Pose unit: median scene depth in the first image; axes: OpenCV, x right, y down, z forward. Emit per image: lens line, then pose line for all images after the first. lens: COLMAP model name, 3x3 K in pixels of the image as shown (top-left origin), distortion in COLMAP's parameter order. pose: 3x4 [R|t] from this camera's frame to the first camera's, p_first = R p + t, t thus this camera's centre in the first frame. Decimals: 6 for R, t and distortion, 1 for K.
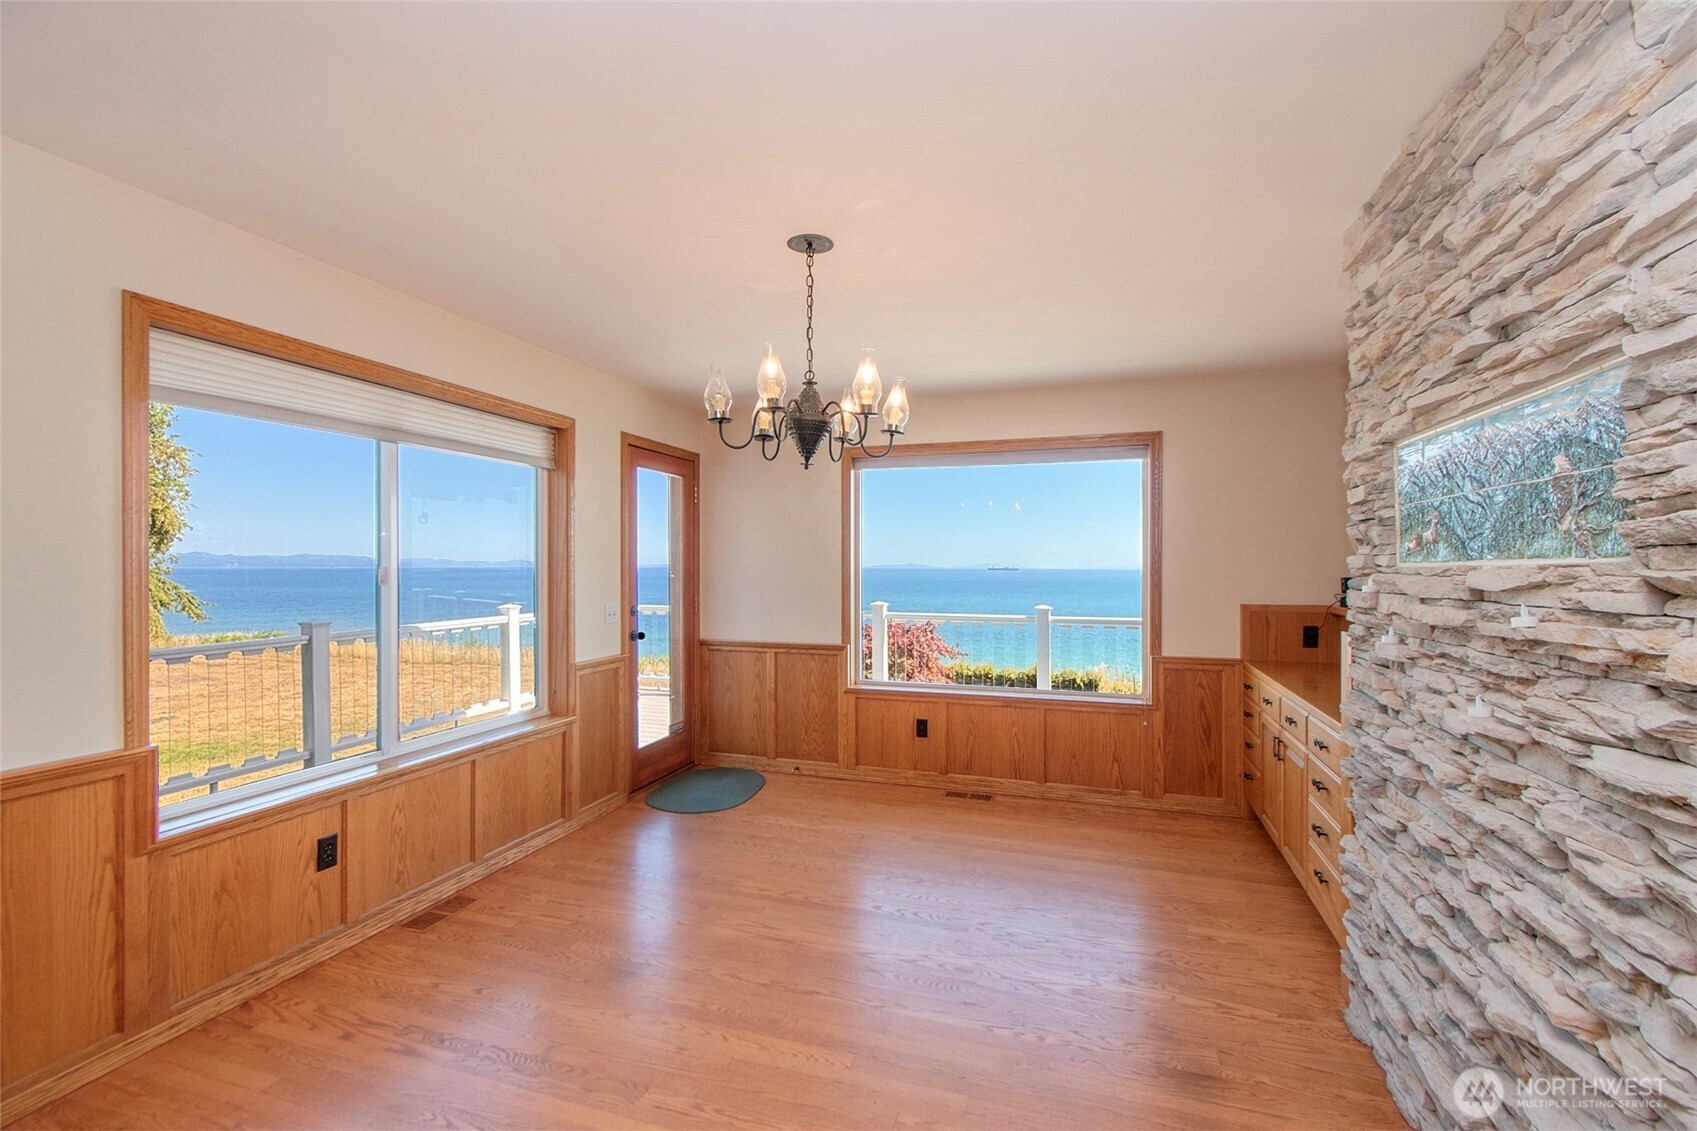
lens RADIAL K [[751.2, 0, 855.8], [0, 751.2, 560.5], [0, 0, 1]] dist [0.002579, 0.000787]
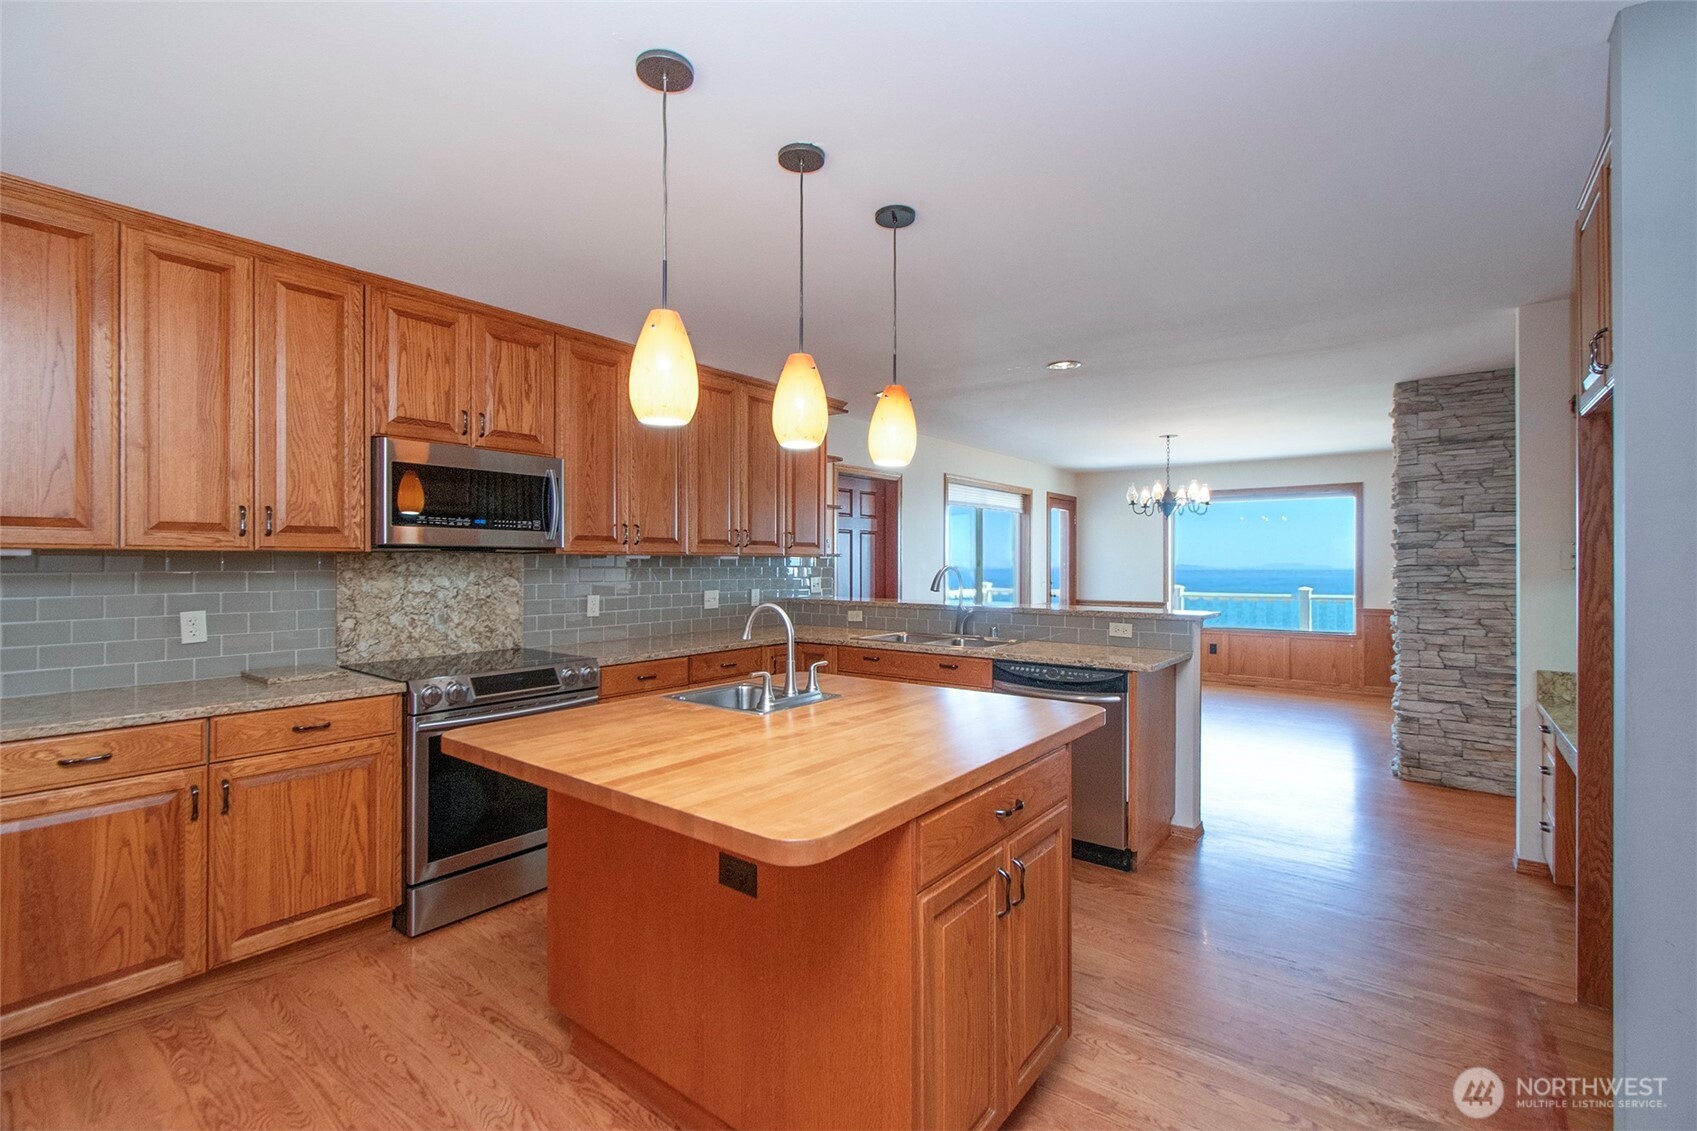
lens RADIAL K [[751.2, 0, 855.8], [0, 751.2, 560.5], [0, 0, 1]] dist [0.002579, 0.000787]
pose [[0.941416, -0.002326, -0.337240, -0.119169], [0.002820, 0.999996, 0.000974, 0.007676], [0.337236, -0.001868, 0.941418, -1.054636]]
